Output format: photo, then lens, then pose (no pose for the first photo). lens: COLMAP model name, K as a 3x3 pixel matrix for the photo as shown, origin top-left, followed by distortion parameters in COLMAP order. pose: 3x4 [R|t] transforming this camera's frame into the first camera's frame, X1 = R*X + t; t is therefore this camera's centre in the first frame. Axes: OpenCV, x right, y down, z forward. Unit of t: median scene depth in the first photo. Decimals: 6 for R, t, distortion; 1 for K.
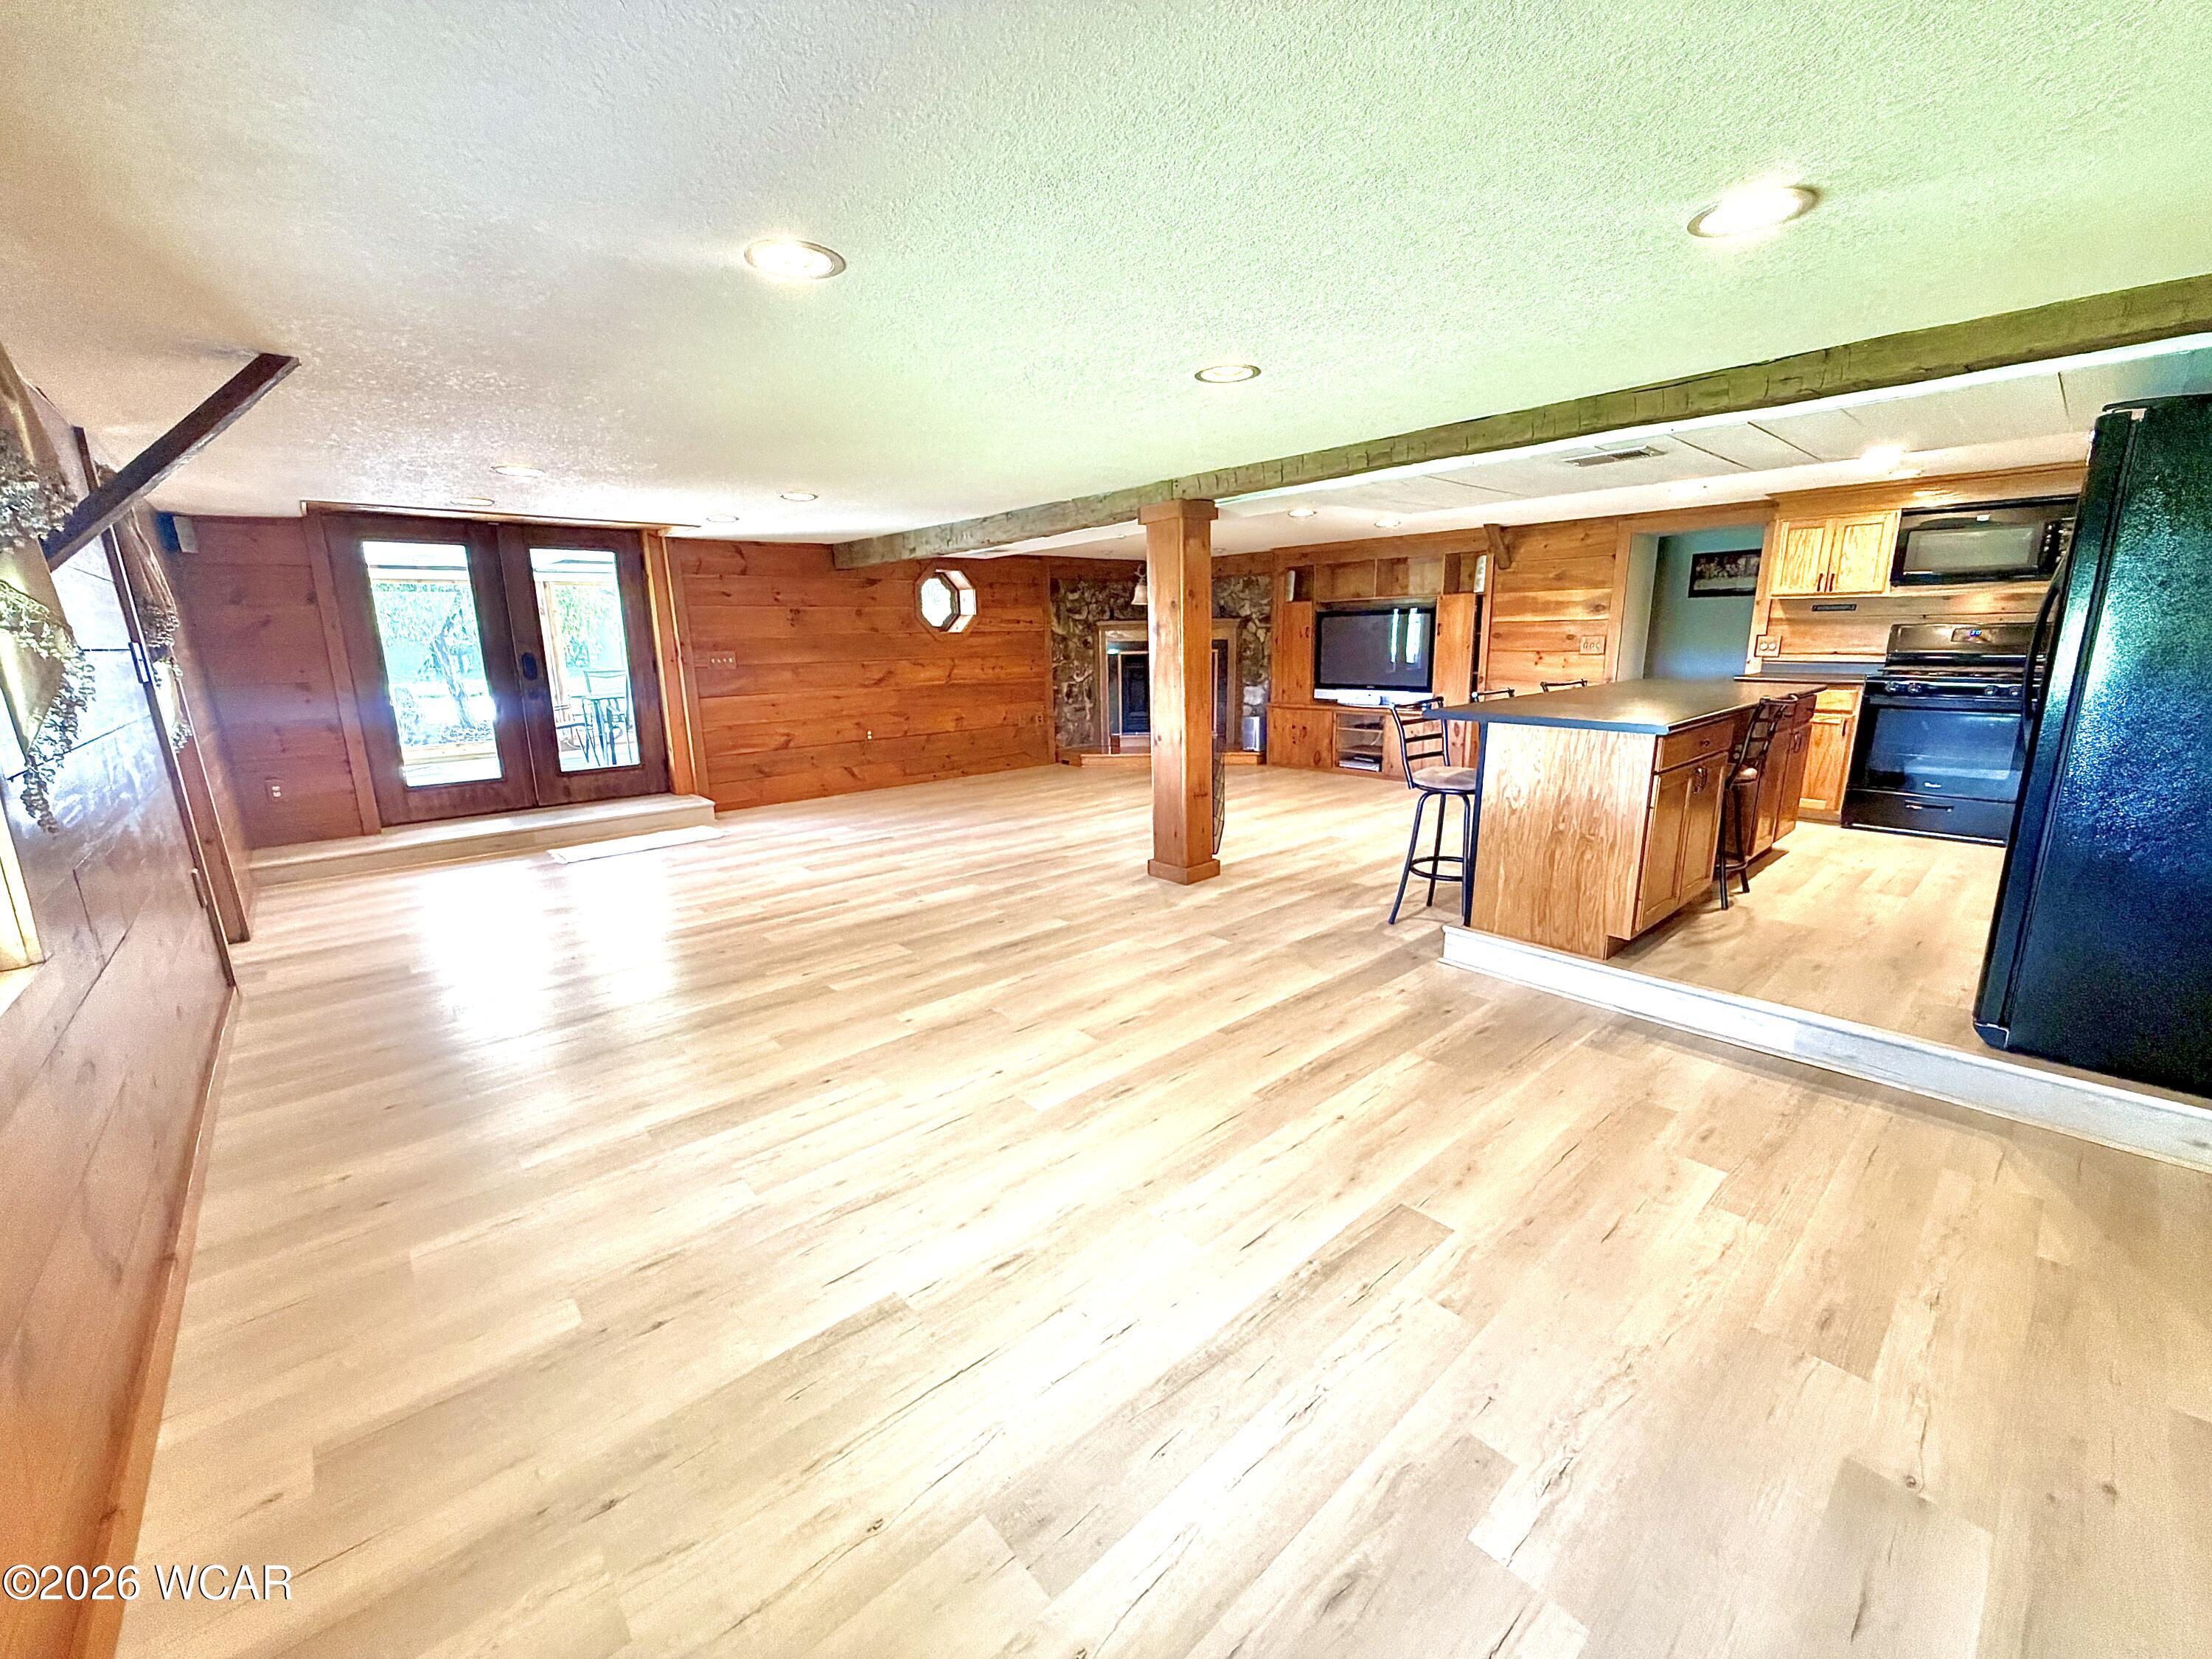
lens RADIAL K [[881.6, 0, 1097.9], [0, 881.6, 833.0], [0, 0, 1]] dist [0.002601, -0.000311]
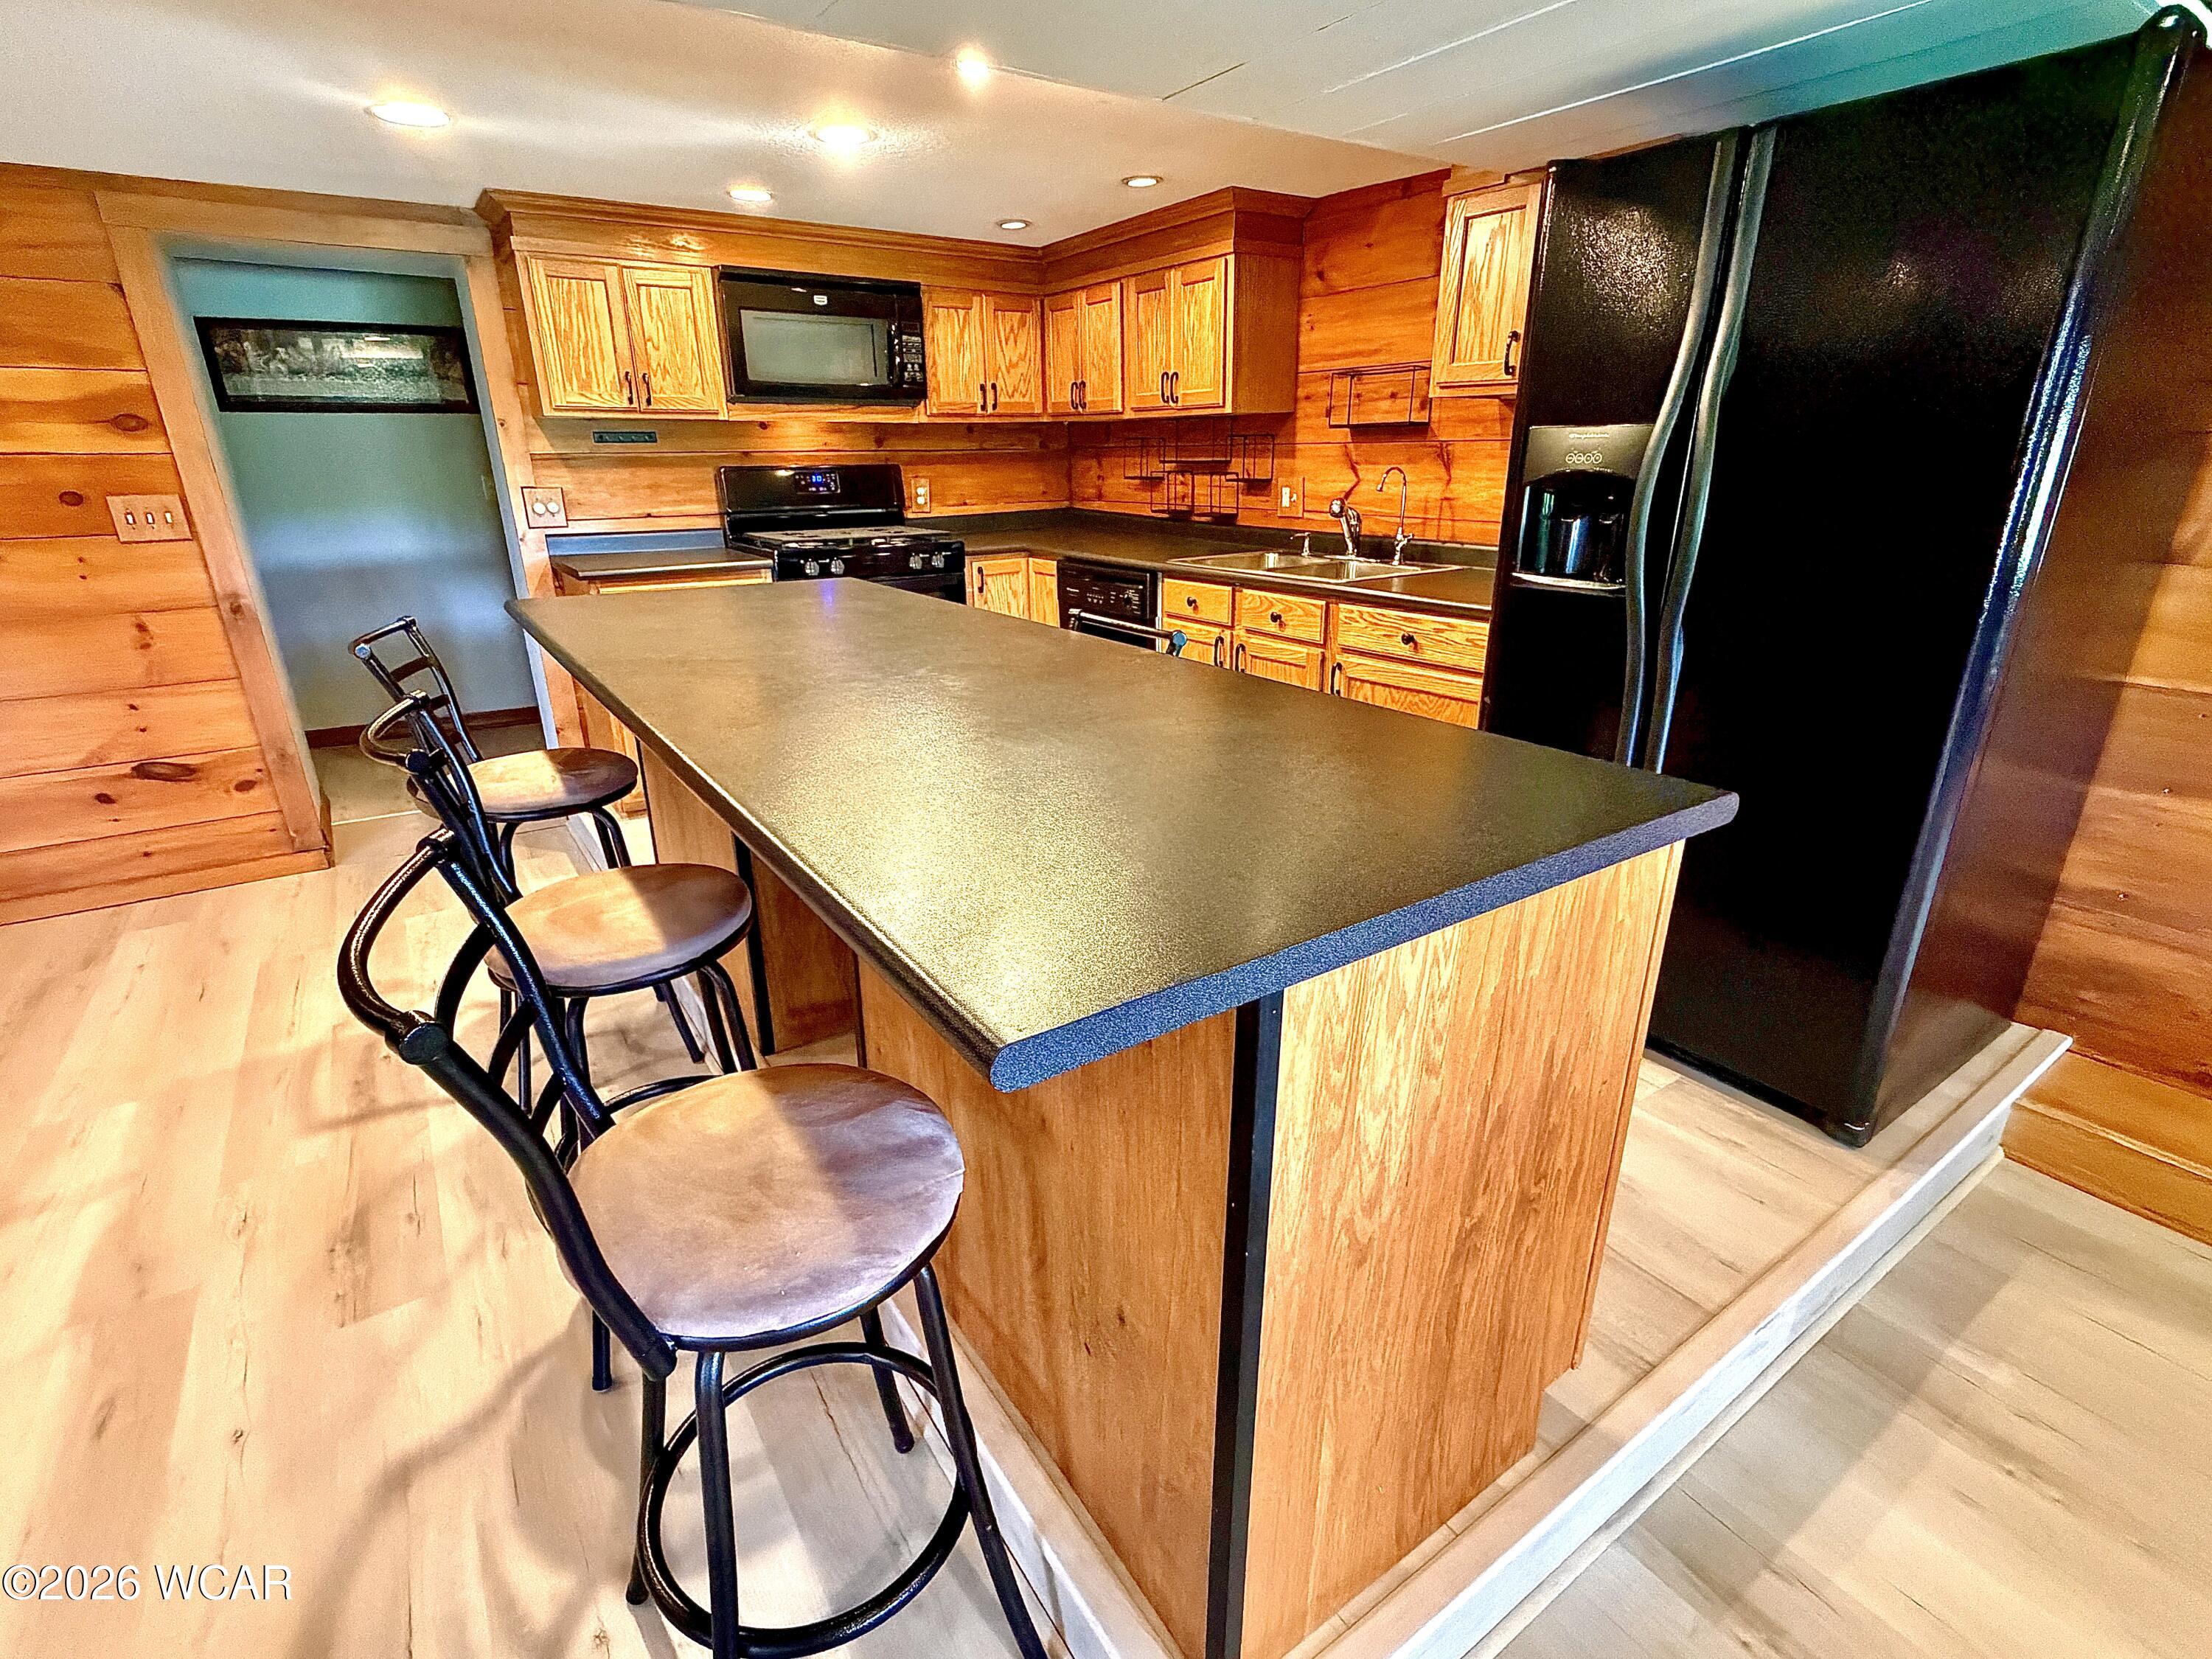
lens RADIAL K [[1035.1, 0, 1106.0], [0, 1035.1, 829.5], [0, 0, 1]] dist [-0.000555, -0.000316]
pose [[0.117749, -0.325112, 0.938316, 0.156188], [0.226739, 0.928732, 0.293338, -0.153743], [-0.966812, 0.178212, 0.183072, 0.661273]]
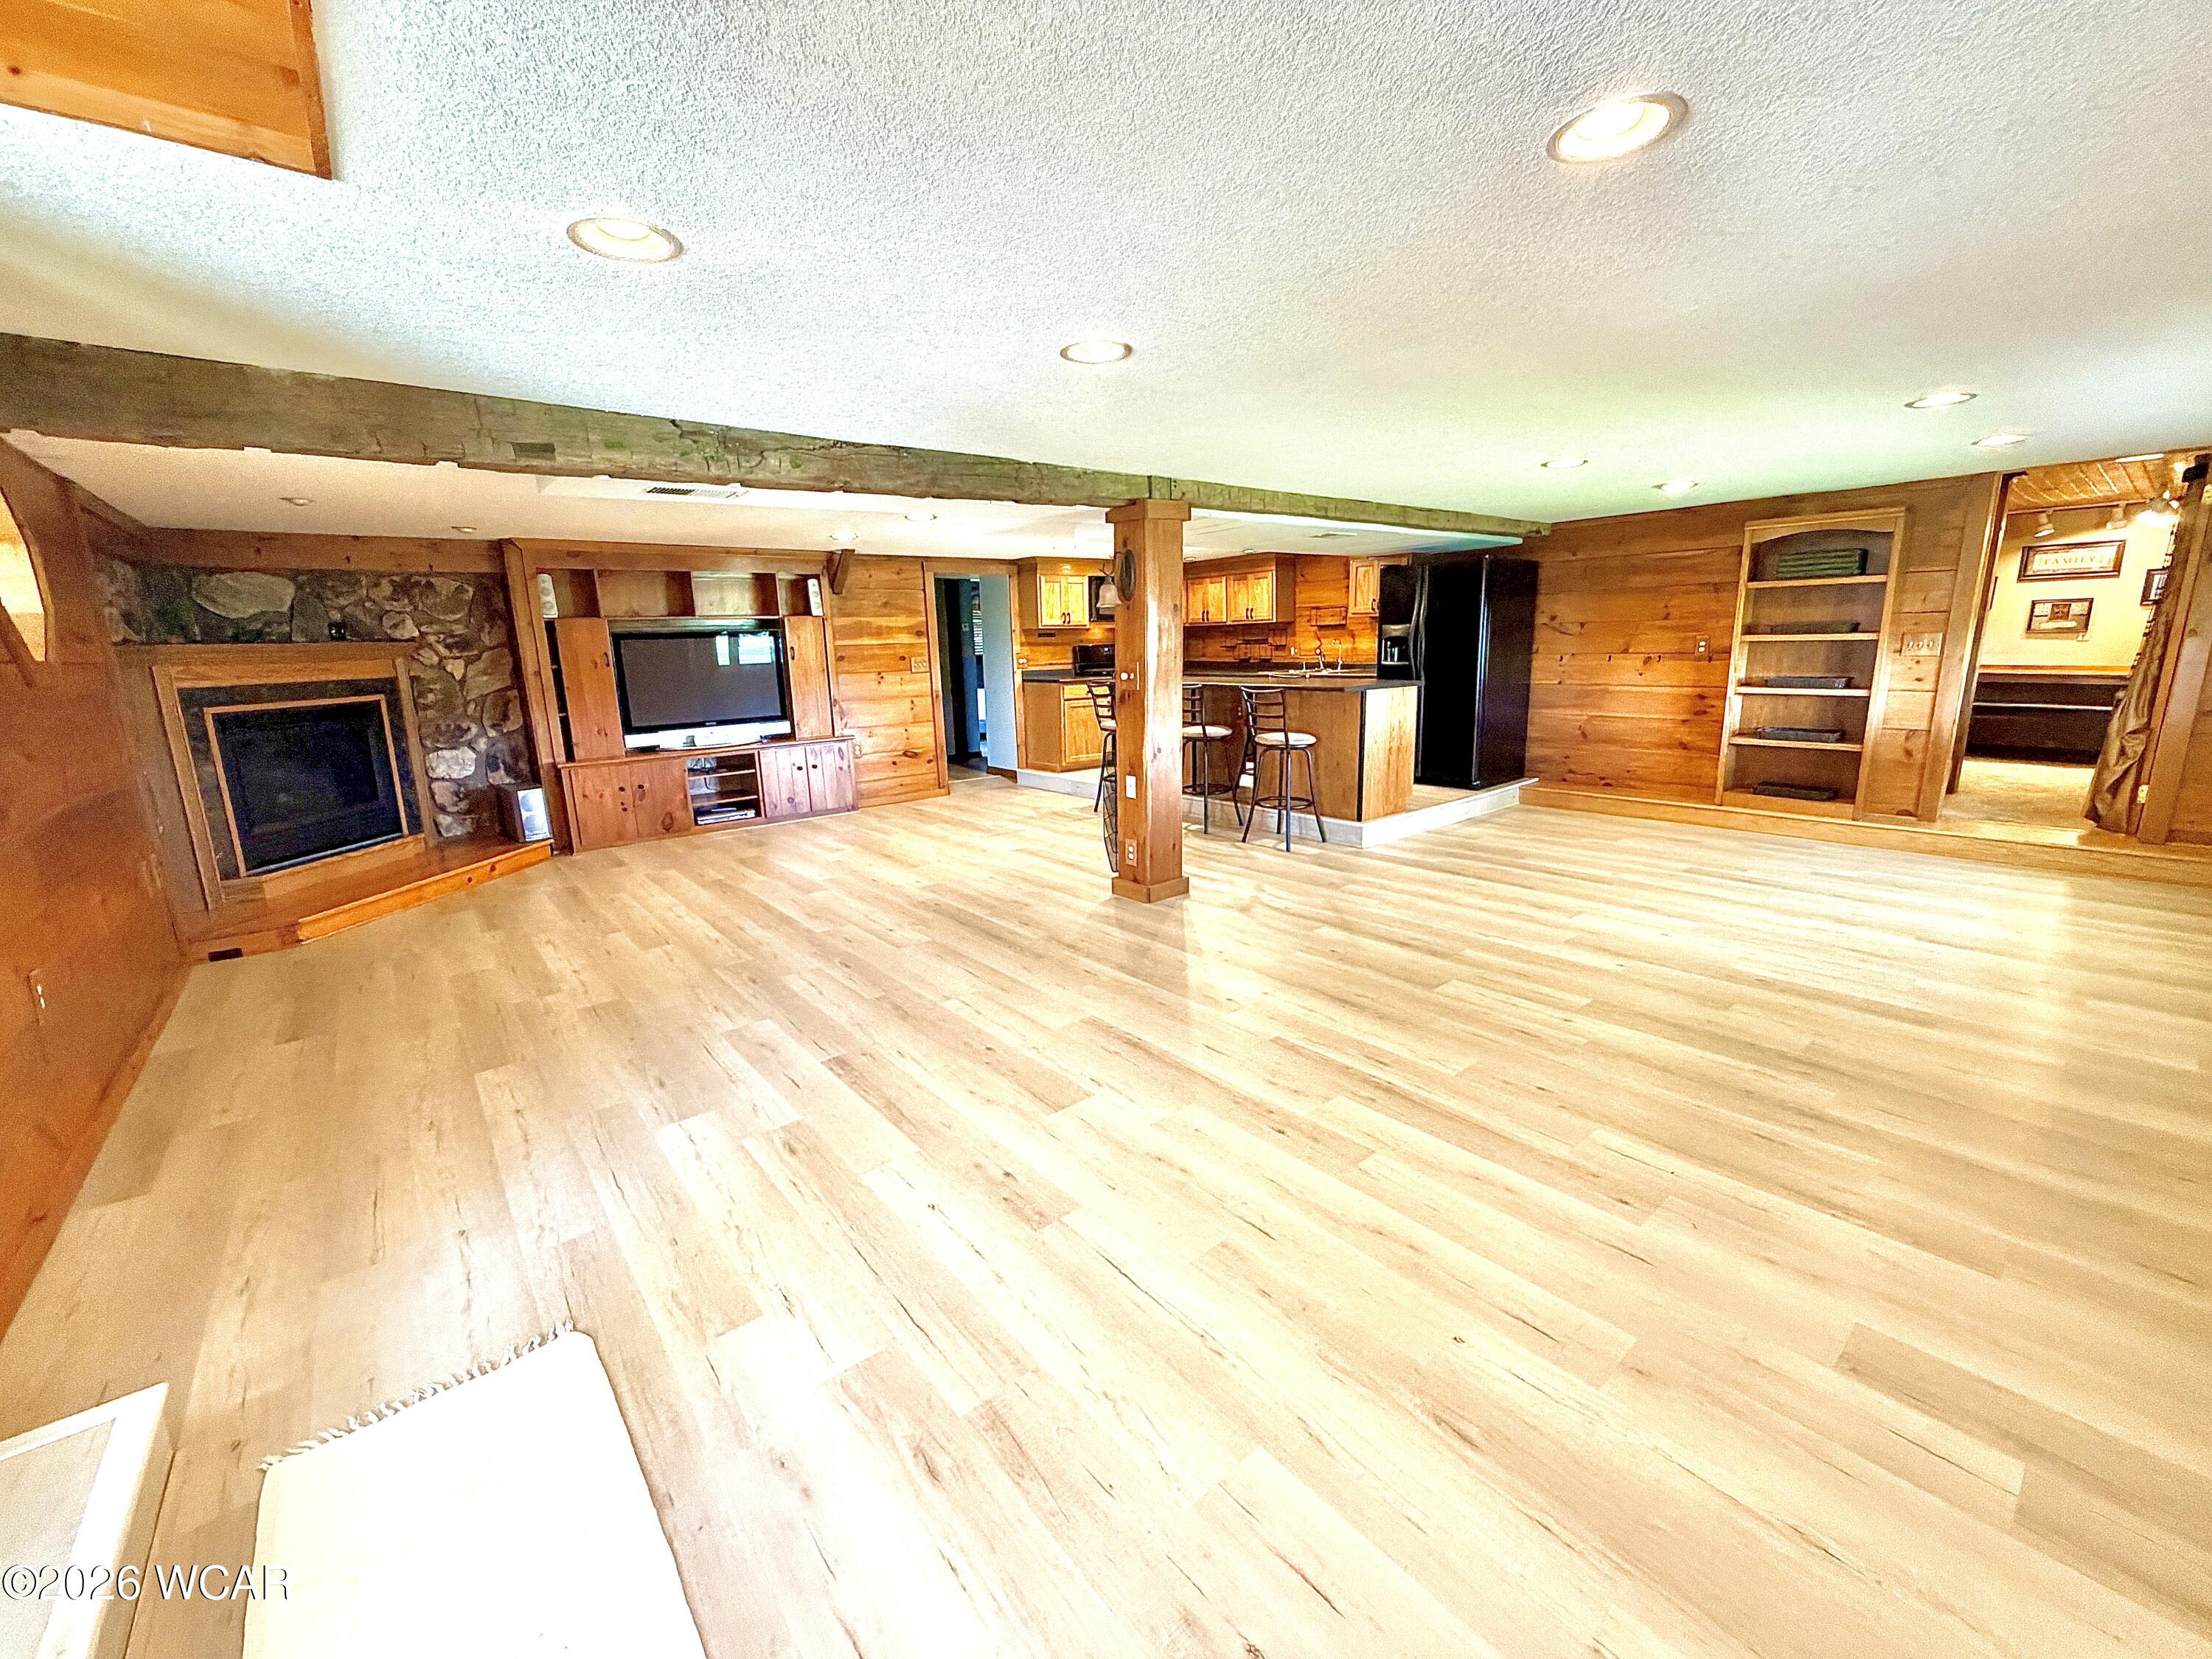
lens RADIAL K [[881.6, 0, 1097.9], [0, 881.6, 833.0], [0, 0, 1]] dist [0.002601, -0.000311]
pose [[0.034664, -0.193888, 0.980411, -0.804235], [0.251272, 0.951179, 0.179223, -0.193279], [-0.967296, 0.240137, 0.081690, 0.936968]]
